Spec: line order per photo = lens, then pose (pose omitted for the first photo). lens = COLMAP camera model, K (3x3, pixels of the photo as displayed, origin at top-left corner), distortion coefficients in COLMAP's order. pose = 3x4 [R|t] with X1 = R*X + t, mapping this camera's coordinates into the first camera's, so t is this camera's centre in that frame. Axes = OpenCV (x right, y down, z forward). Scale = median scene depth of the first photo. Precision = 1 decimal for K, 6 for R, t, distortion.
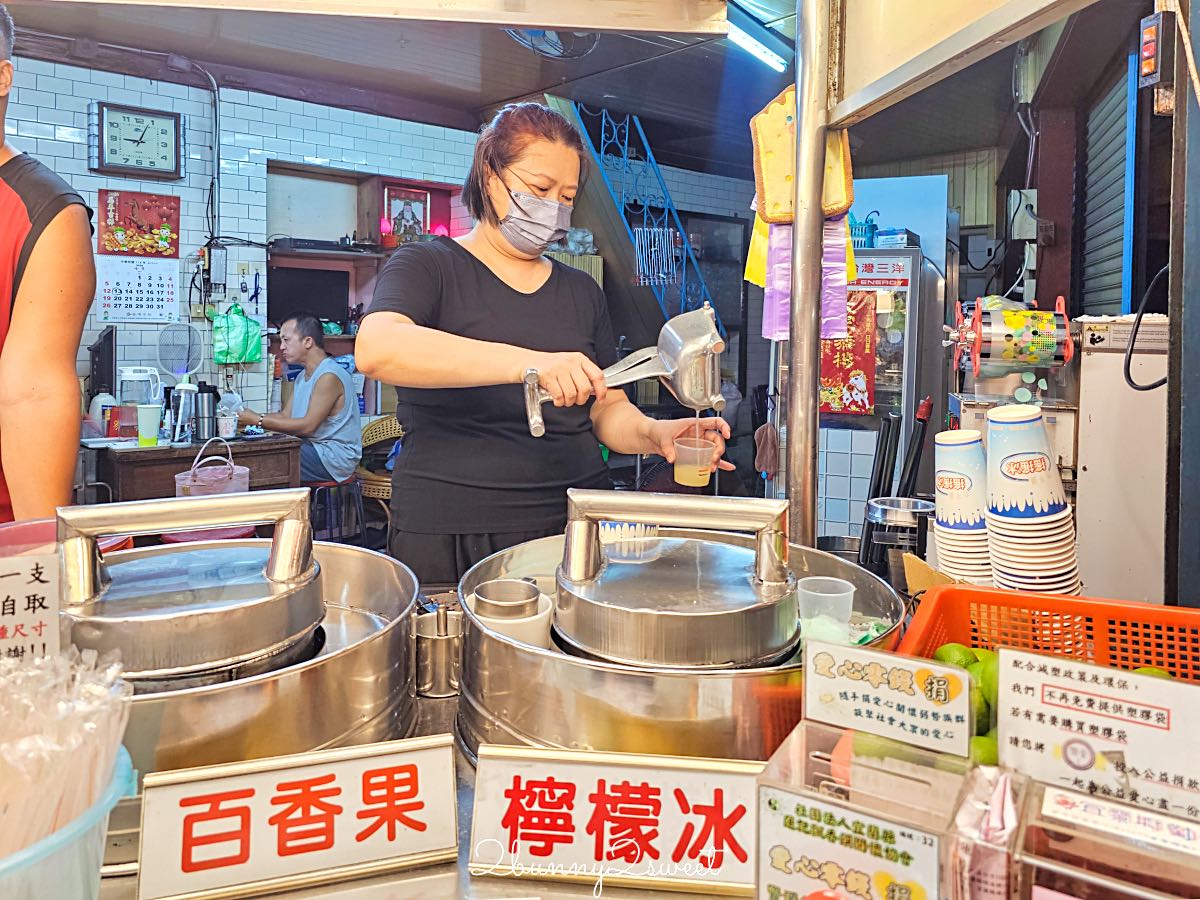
lens RADIAL K [[1865.3, 0, 600.0], [0, 1865.3, 450.0], [0, 0, 1]] dist [0.560094, -1.960982]
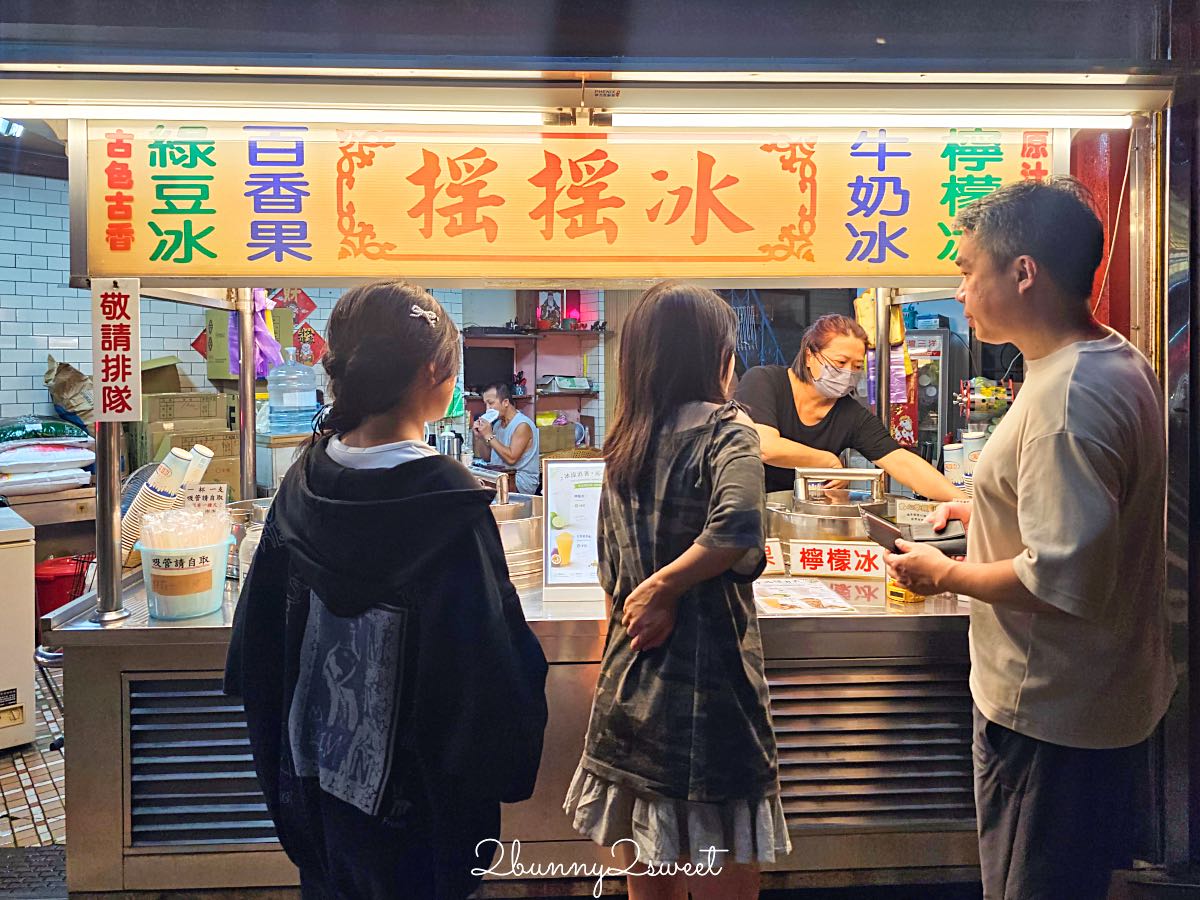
lens RADIAL K [[1865.3, 0, 600.0], [0, 1865.3, 450.0], [0, 0, 1]] dist [0.560094, -1.960982]
pose [[0.999579, -0.017194, -0.023368, -0.144732], [0.016576, 0.999514, -0.026396, 0.039763], [0.023811, 0.025998, 0.999378, -1.017020]]
